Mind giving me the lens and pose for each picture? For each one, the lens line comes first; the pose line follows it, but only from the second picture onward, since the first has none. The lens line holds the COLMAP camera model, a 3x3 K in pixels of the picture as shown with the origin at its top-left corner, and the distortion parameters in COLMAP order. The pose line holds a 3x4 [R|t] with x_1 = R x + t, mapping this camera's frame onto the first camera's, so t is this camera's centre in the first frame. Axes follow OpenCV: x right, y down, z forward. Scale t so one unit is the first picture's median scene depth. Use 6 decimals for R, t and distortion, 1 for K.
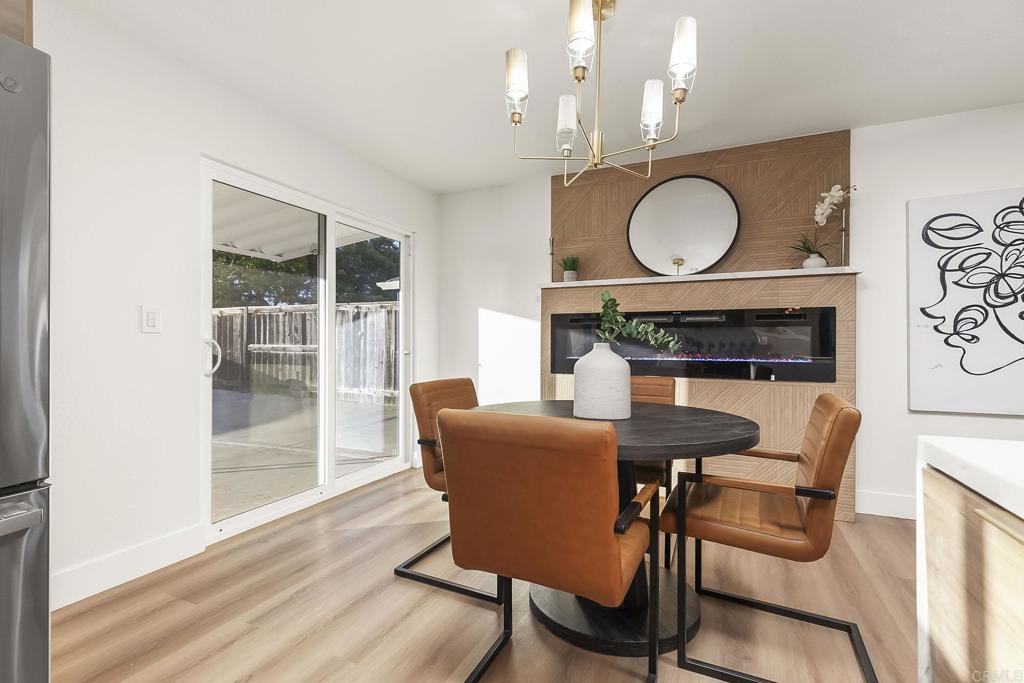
lens RADIAL K [[460.2, 0, 517.4], [0, 460.2, 344.5], [0, 0, 1]] dist [0.002607, 0.000020]
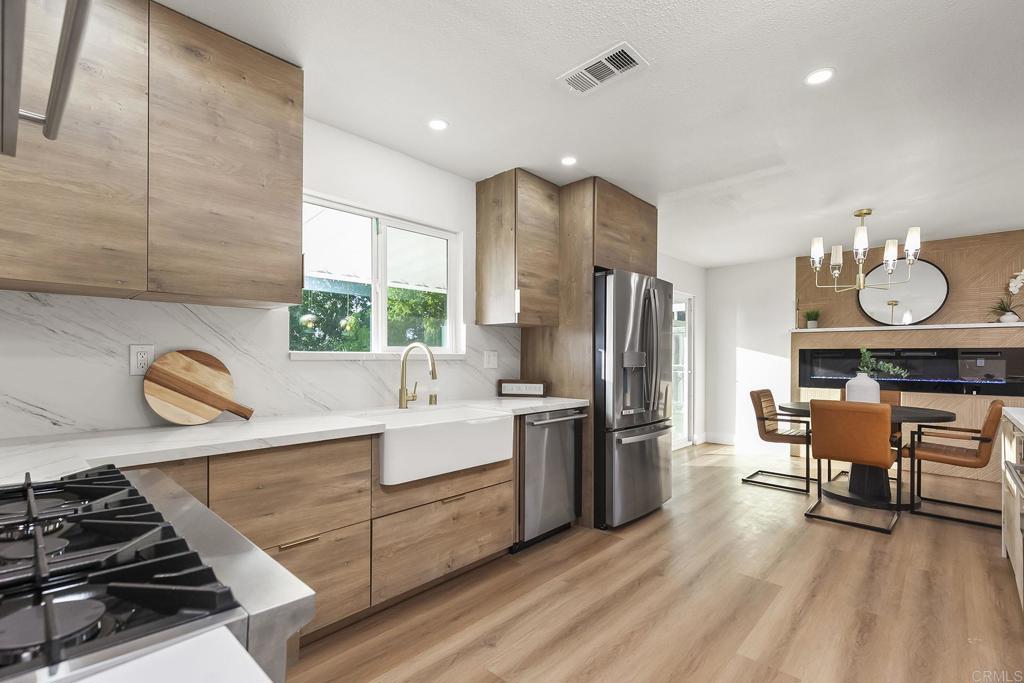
lens RADIAL K [[461.8, 0, 513.4], [0, 461.8, 359.5], [0, 0, 1]] dist [0.000934, -0.000132]
pose [[0.949986, -0.000080, -0.312291, -0.457902], [0.001969, 0.999982, 0.005734, -0.054449], [0.312285, -0.006062, 0.949969, -1.014818]]
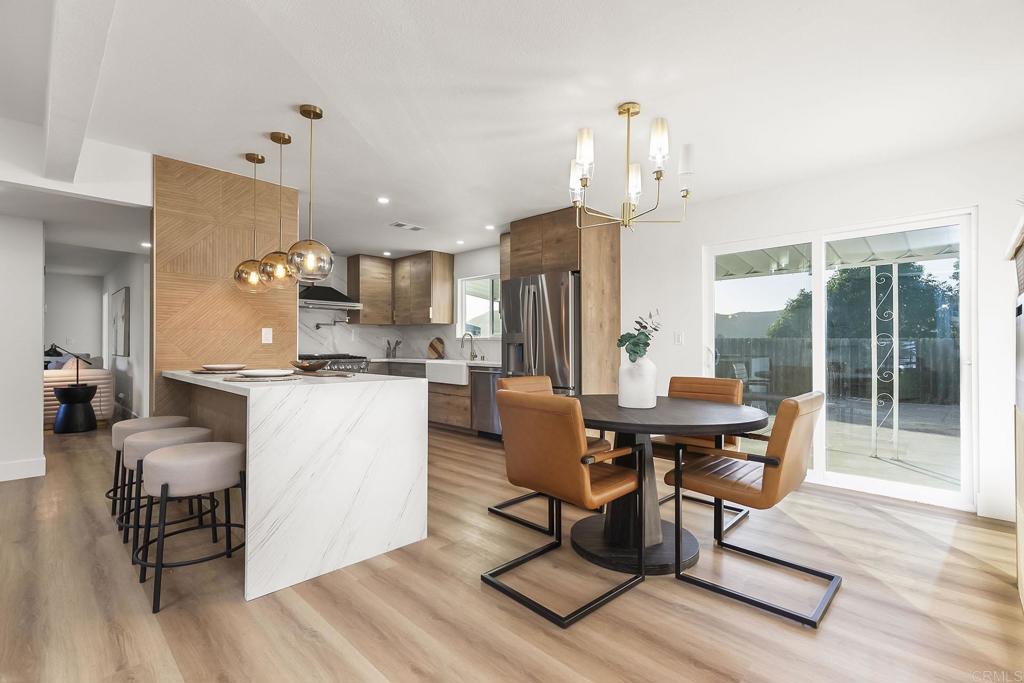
lens RADIAL K [[460.2, 0, 517.4], [0, 460.2, 344.5], [0, 0, 1]] dist [0.002607, 0.000020]
pose [[-0.324577, -0.009270, -0.945814, 1.089685], [-0.001715, 0.999956, -0.009212, -0.006369], [0.945858, -0.001368, -0.324579, 0.770789]]
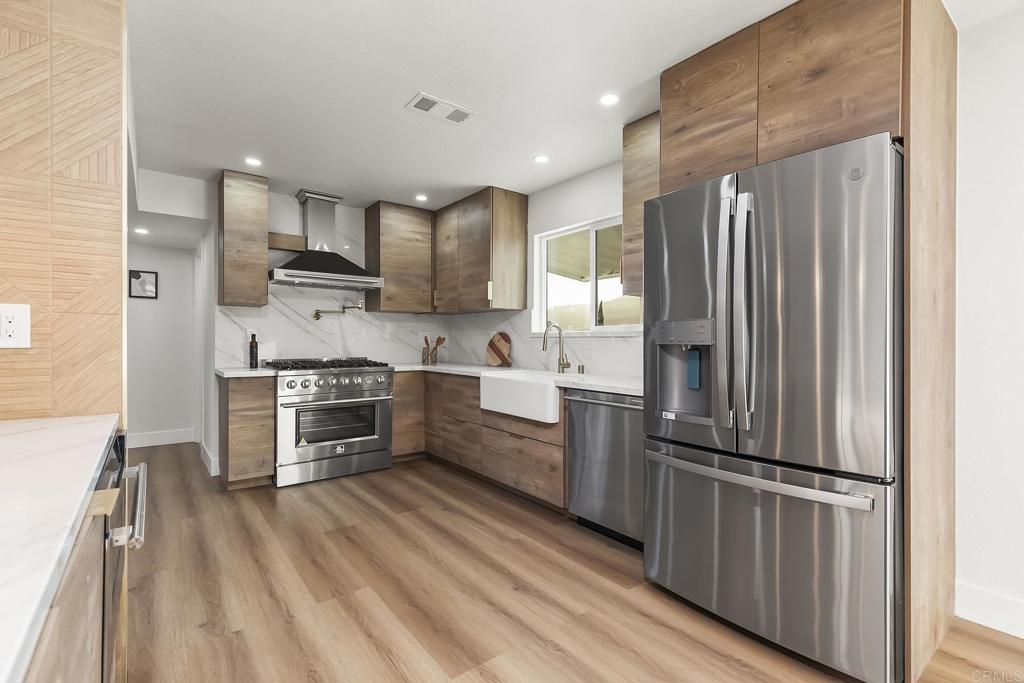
lens RADIAL K [[460.2, 0, 517.4], [0, 460.2, 344.5], [0, 0, 1]] dist [0.002607, 0.000020]
pose [[-0.453187, -0.001591, -0.891414, 0.217709], [-0.005172, 0.999986, 0.000844, -0.026613], [0.891401, 0.004993, -0.453189, 0.297736]]
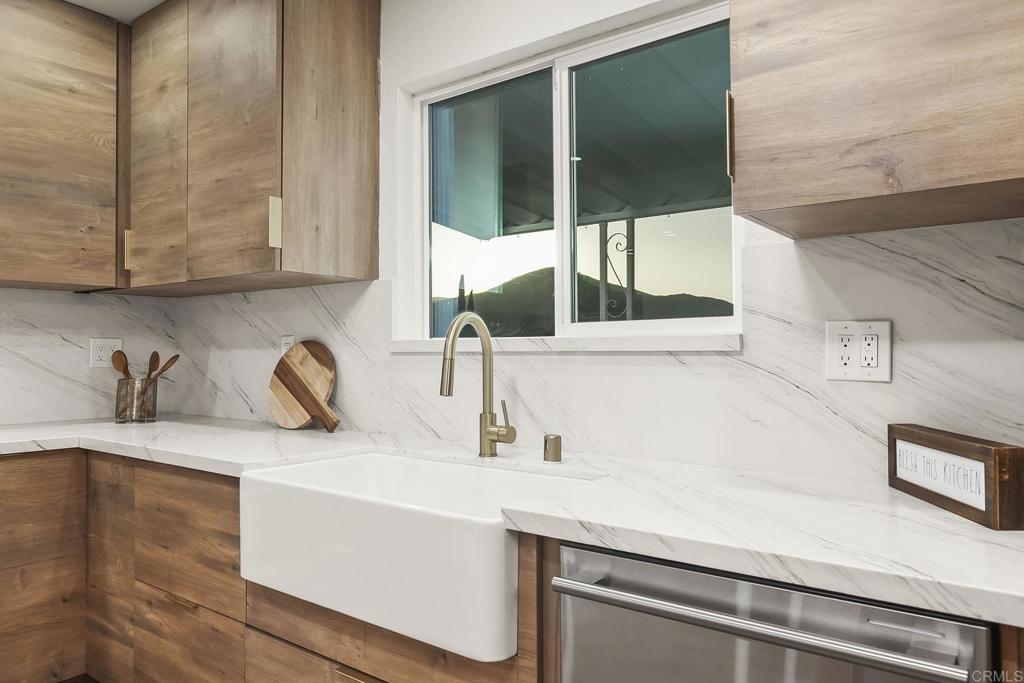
lens RADIAL K [[721.8, 0, 512.0], [0, 721.8, 341.5], [0, 0, 1]] dist [0.004425, 0.001959]
pose [[-0.231944, -0.023024, -0.972457, -0.302289], [0.002669, 0.999701, -0.024305, -0.040930], [0.972725, -0.008233, -0.231814, 0.012827]]
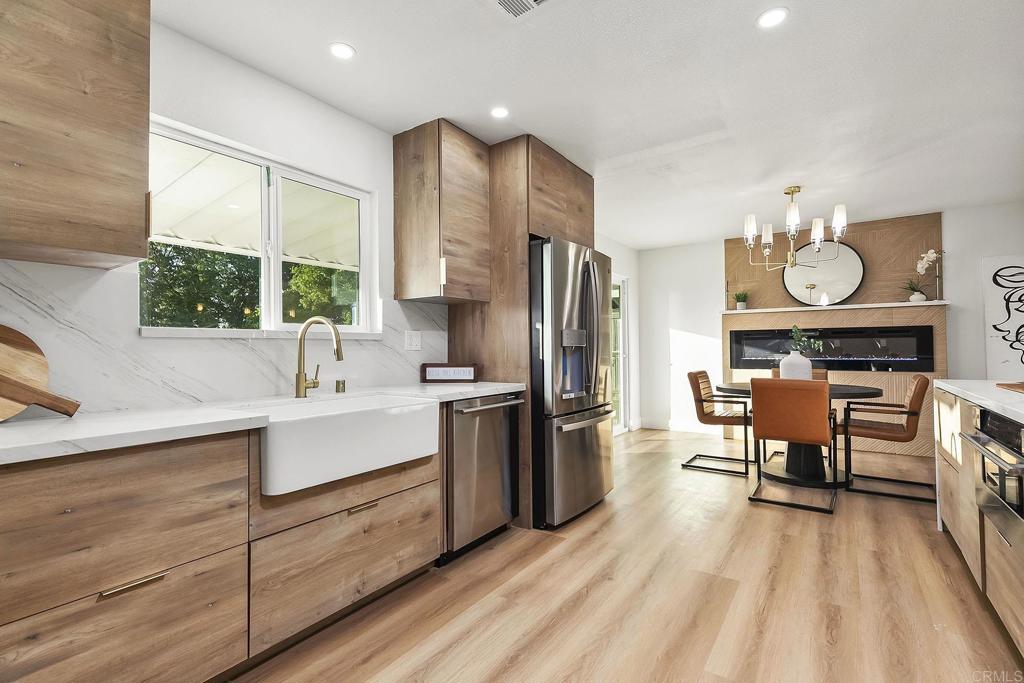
lens RADIAL K [[472.0, 0, 512.0], [0, 472.0, 341.5], [0, 0, 1]] dist [0.001777, -0.000224]
pose [[0.985128, -0.016738, -0.171004, -0.487579], [0.014814, 0.999812, -0.012521, -0.026700], [0.171181, 0.009801, 0.985191, -0.898866]]
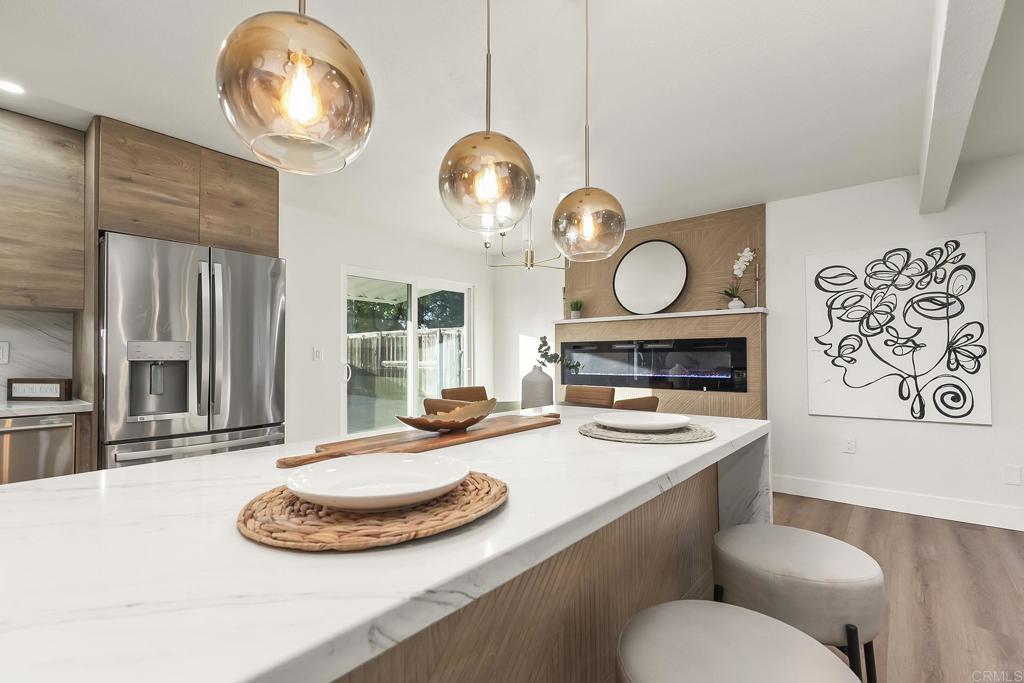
lens RADIAL K [[460.2, 0, 517.4], [0, 460.2, 344.5], [0, 0, 1]] dist [0.002607, 0.000020]
pose [[0.966505, -0.015139, -0.256201, 0.388972], [0.008269, 0.999577, -0.027872, -0.028048], [0.256515, 0.024820, 0.966222, -0.498181]]
